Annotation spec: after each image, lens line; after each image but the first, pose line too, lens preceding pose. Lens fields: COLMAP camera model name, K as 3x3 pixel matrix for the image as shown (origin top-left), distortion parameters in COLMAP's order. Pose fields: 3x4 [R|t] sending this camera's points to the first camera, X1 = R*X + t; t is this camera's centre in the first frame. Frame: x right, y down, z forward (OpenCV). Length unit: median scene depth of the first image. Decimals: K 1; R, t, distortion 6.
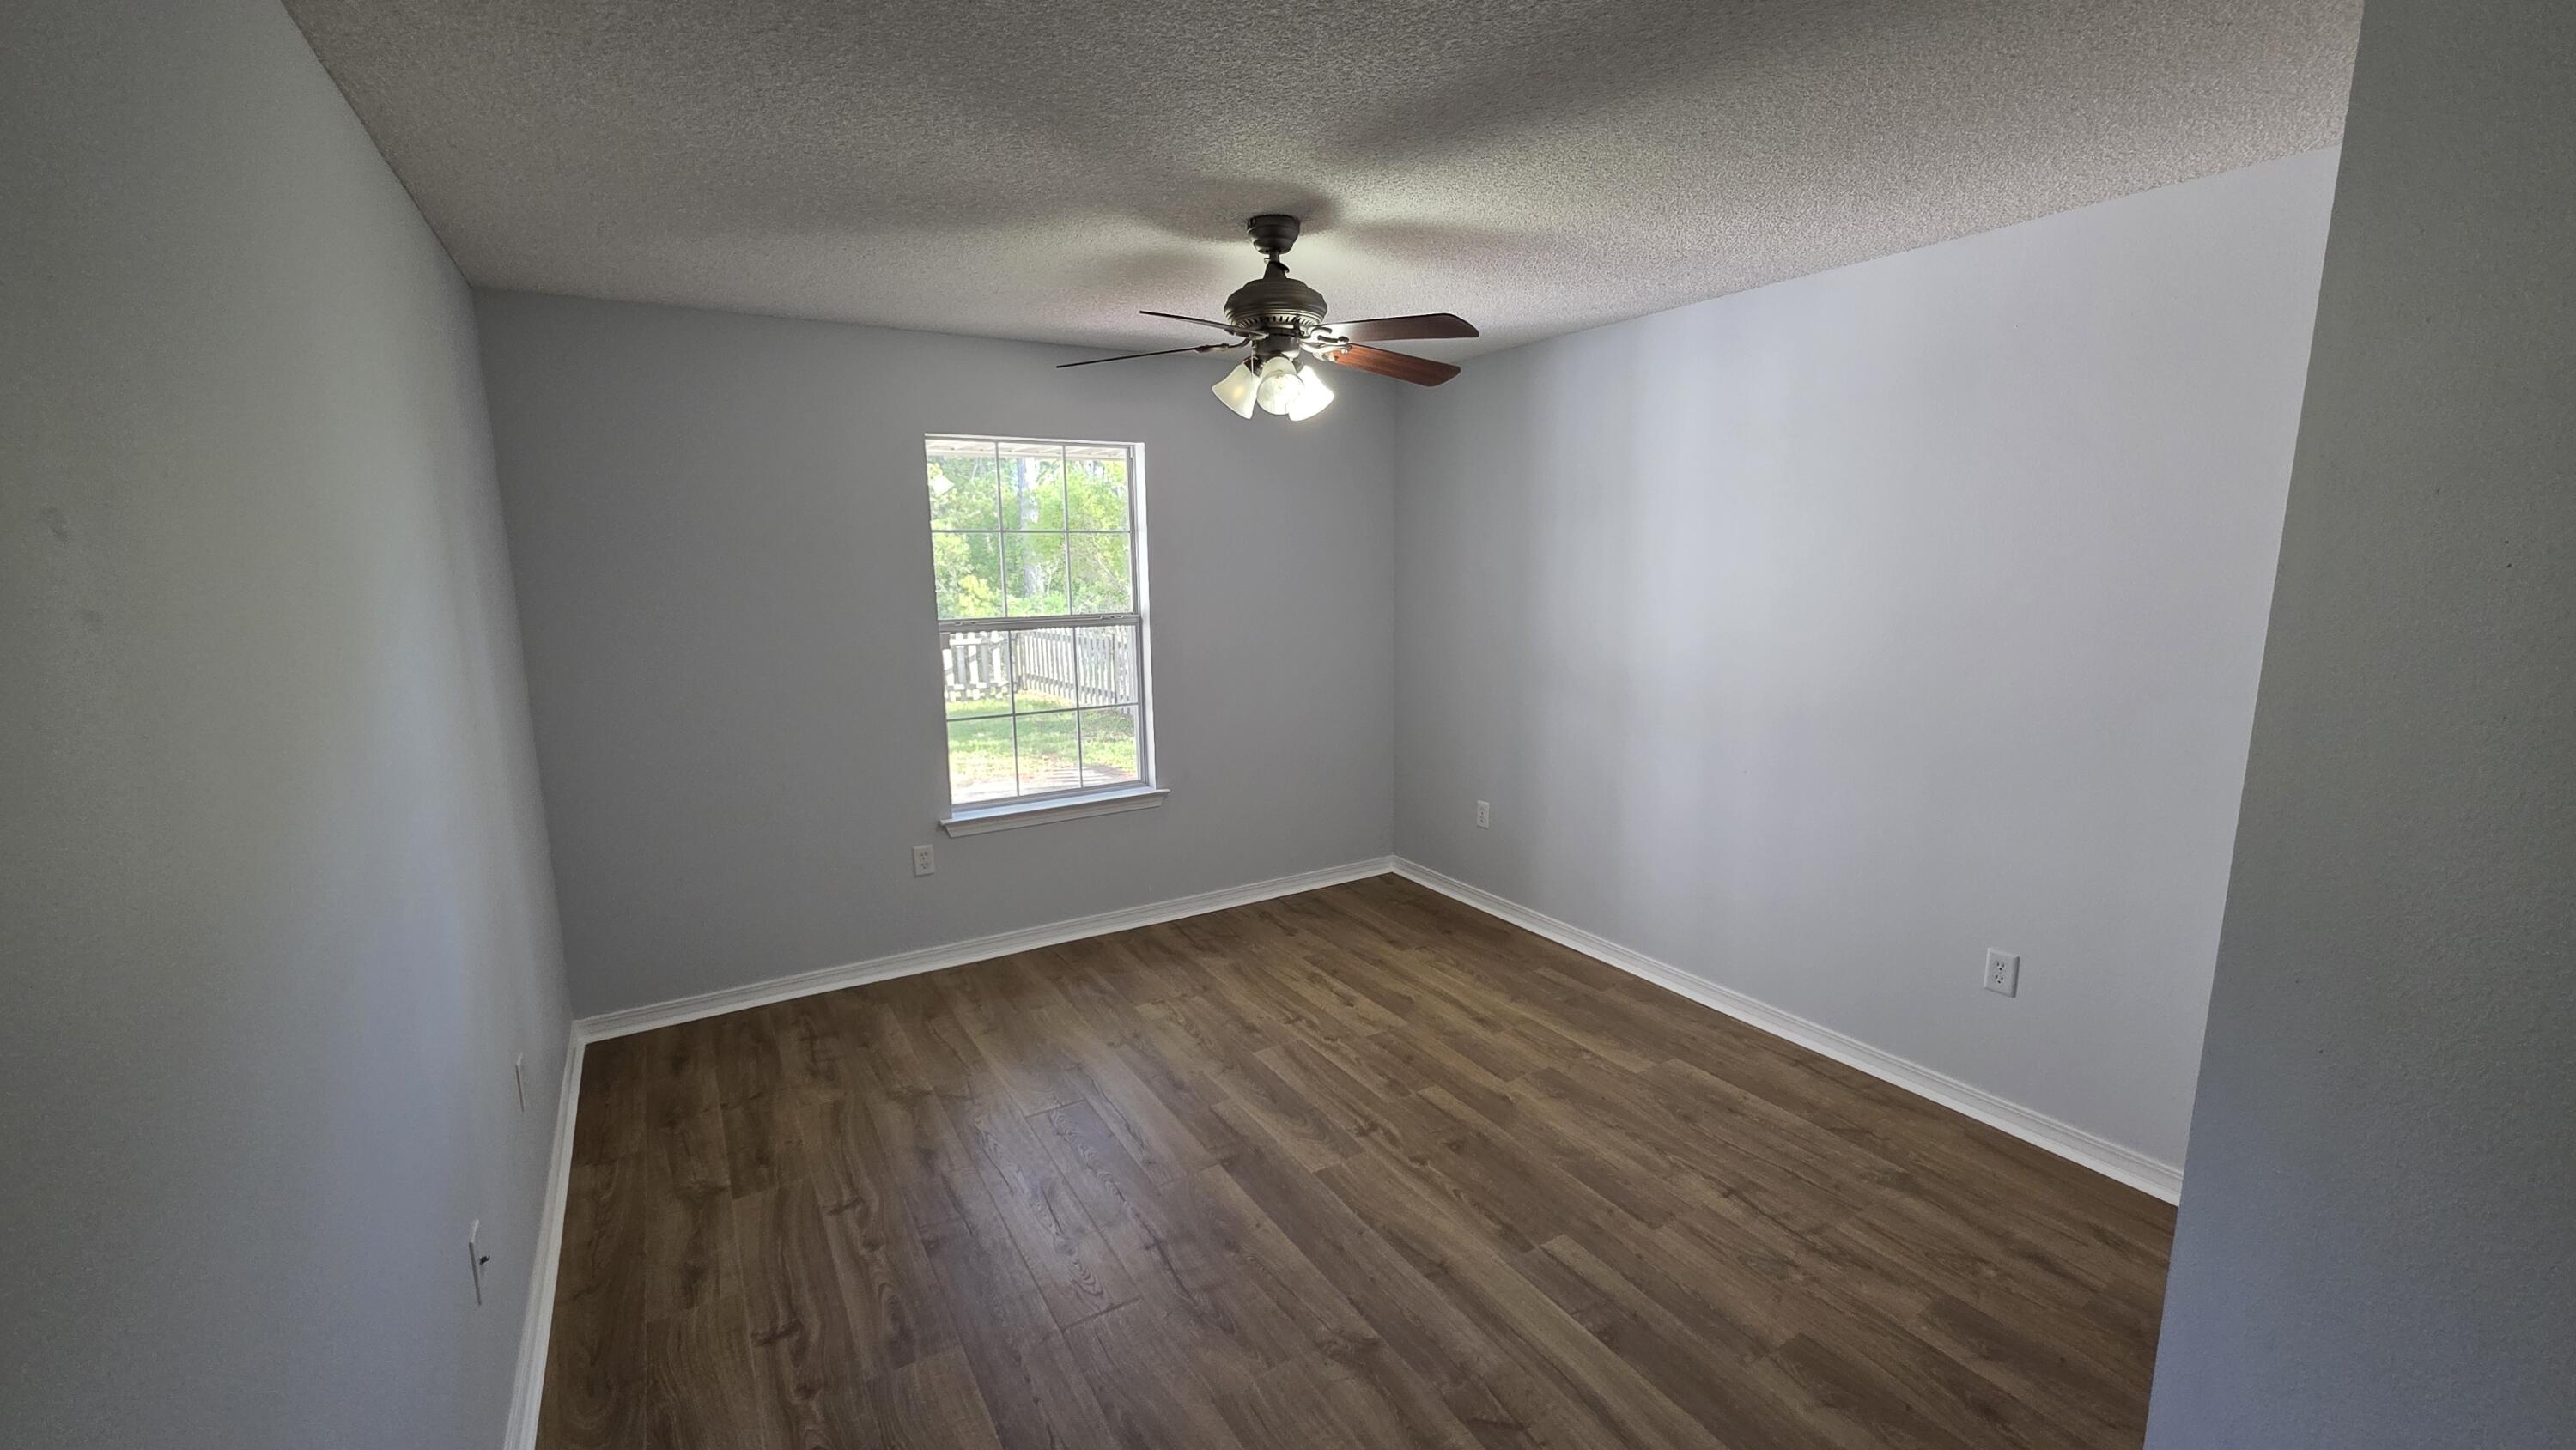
lens RADIAL K [[1032.2, 0, 1291.2], [0, 1032.2, 728.9], [0, 0, 1]] dist [-0.002872, -0.000281]
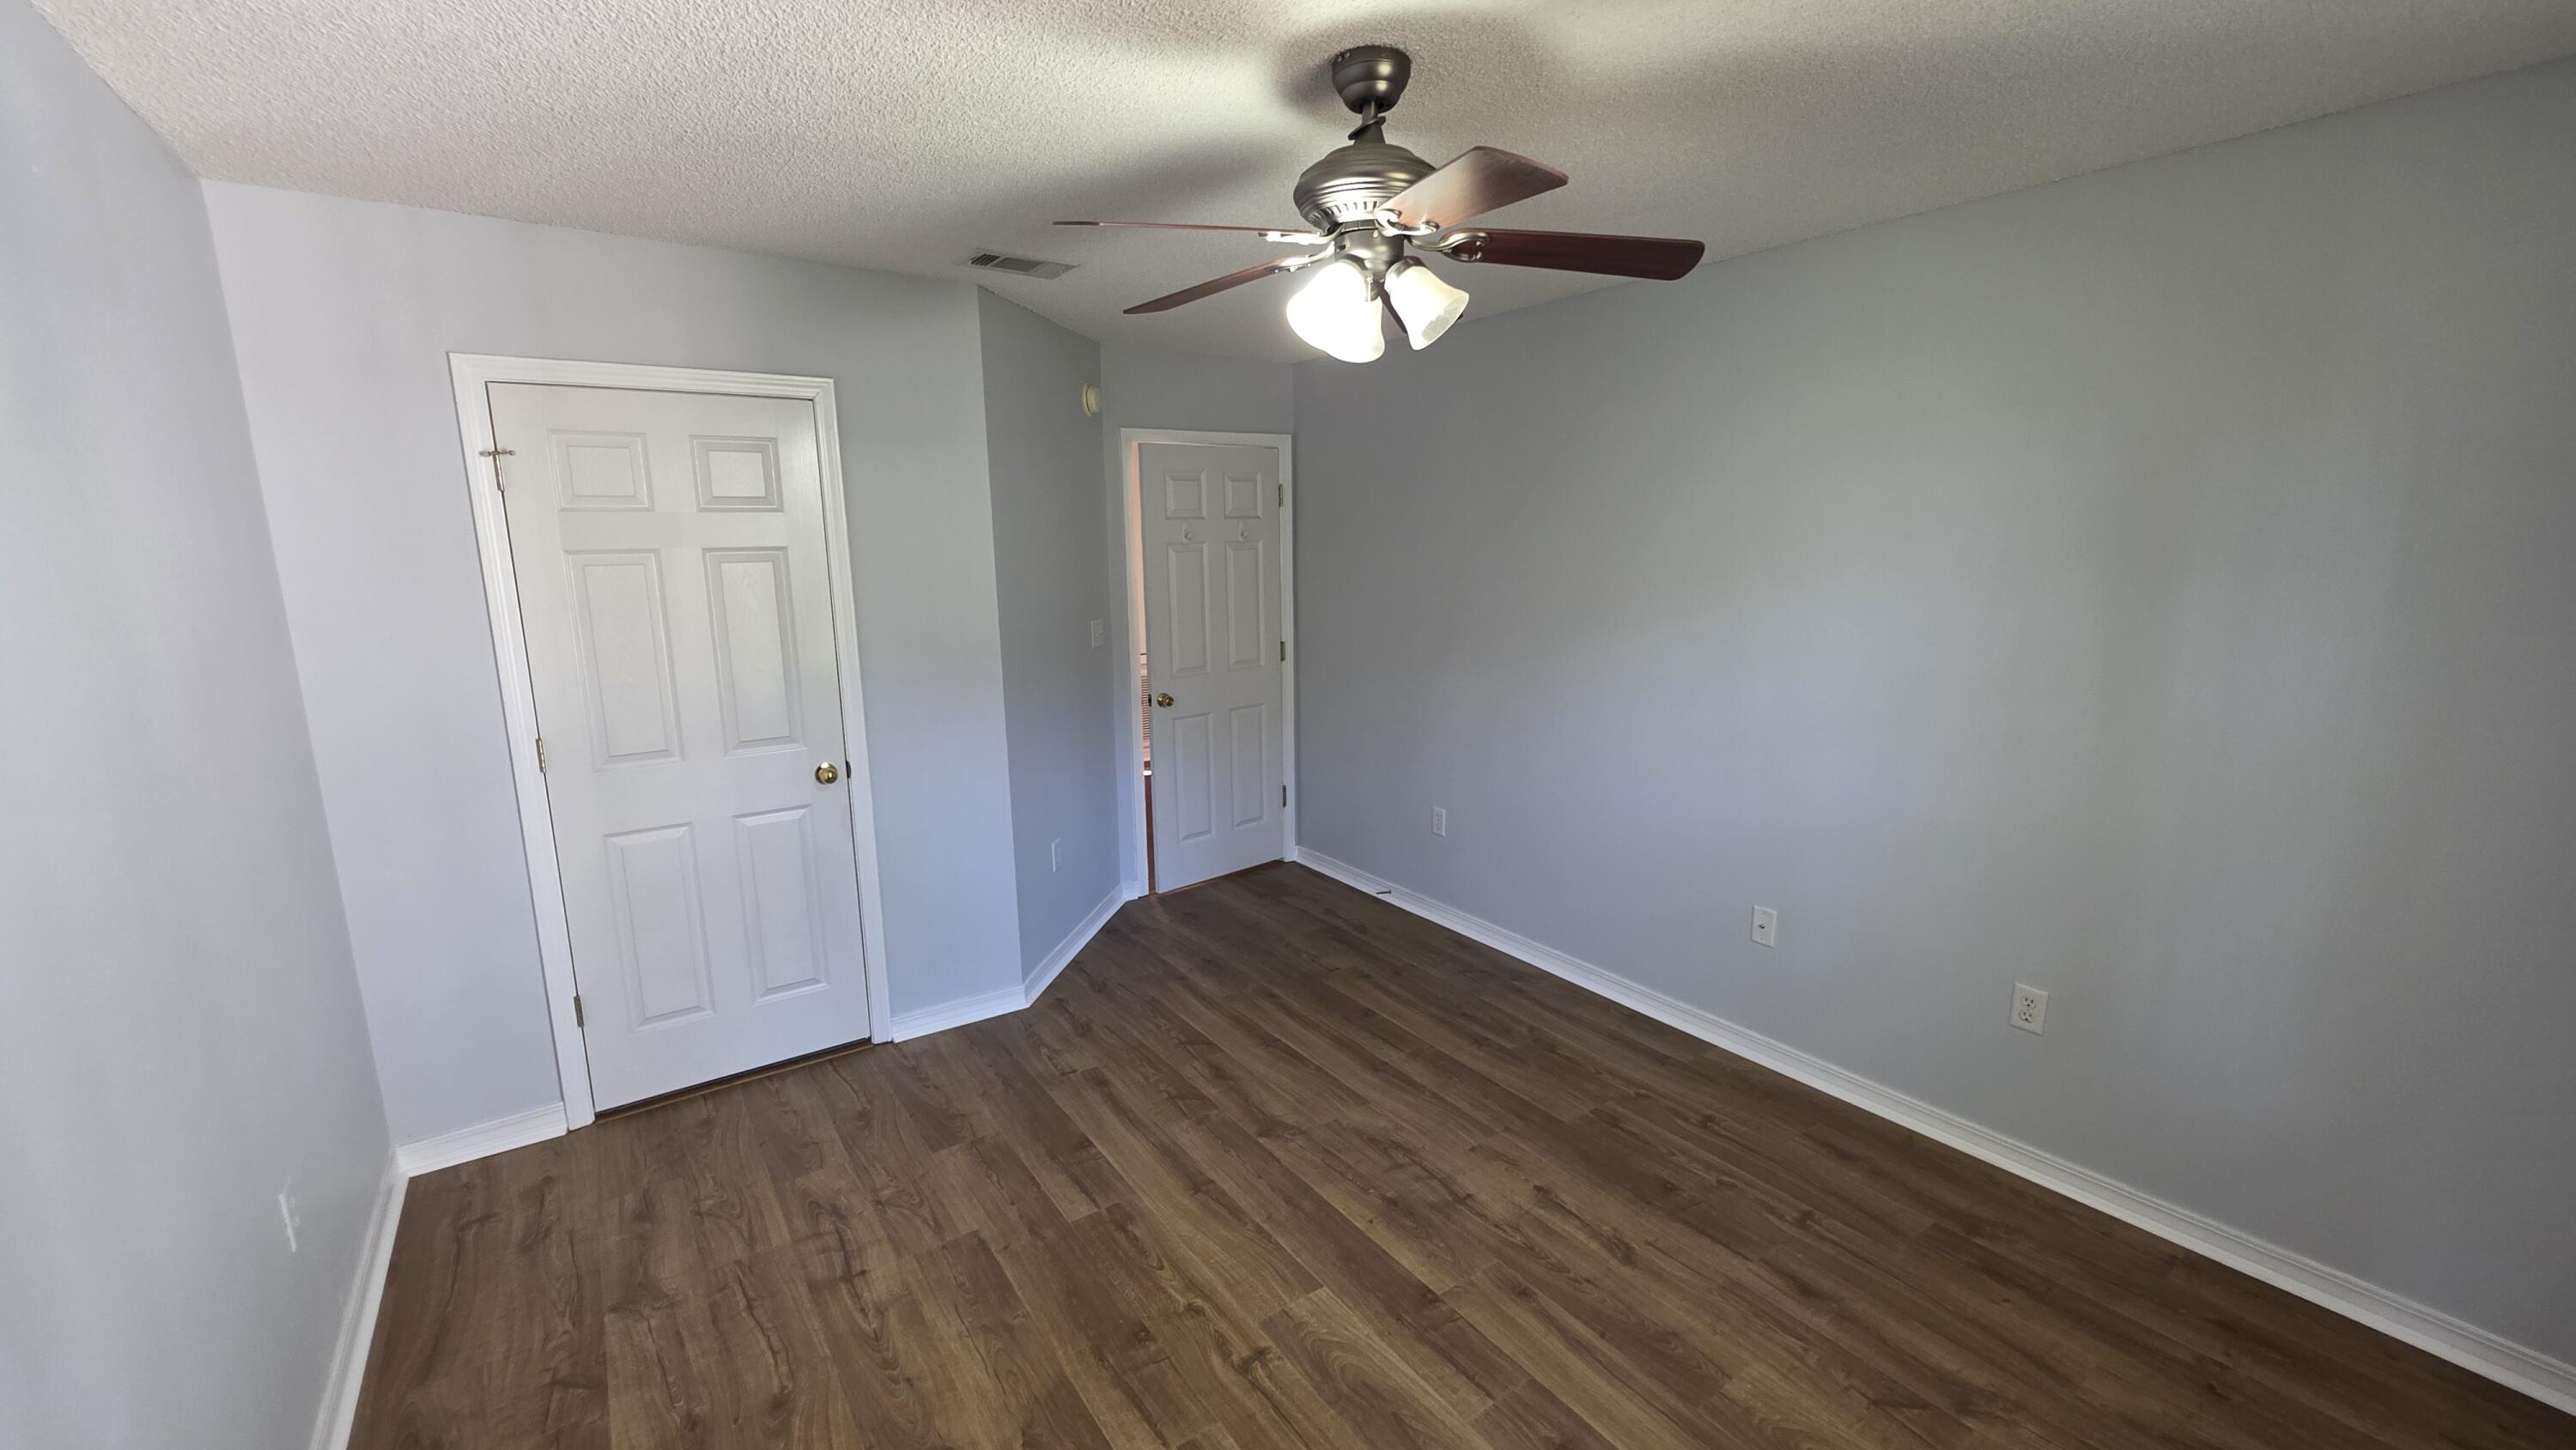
lens RADIAL K [[1029.1, 0, 1299.1], [0, 1029.1, 725.2], [0, 0, 1]] dist [0.000624, 0.000020]
pose [[-0.997060, 0.036948, -0.067128, 0.088646], [0.010710, 0.934664, 0.355371, -0.328449], [0.075872, 0.353607, -0.932312, 1.796564]]
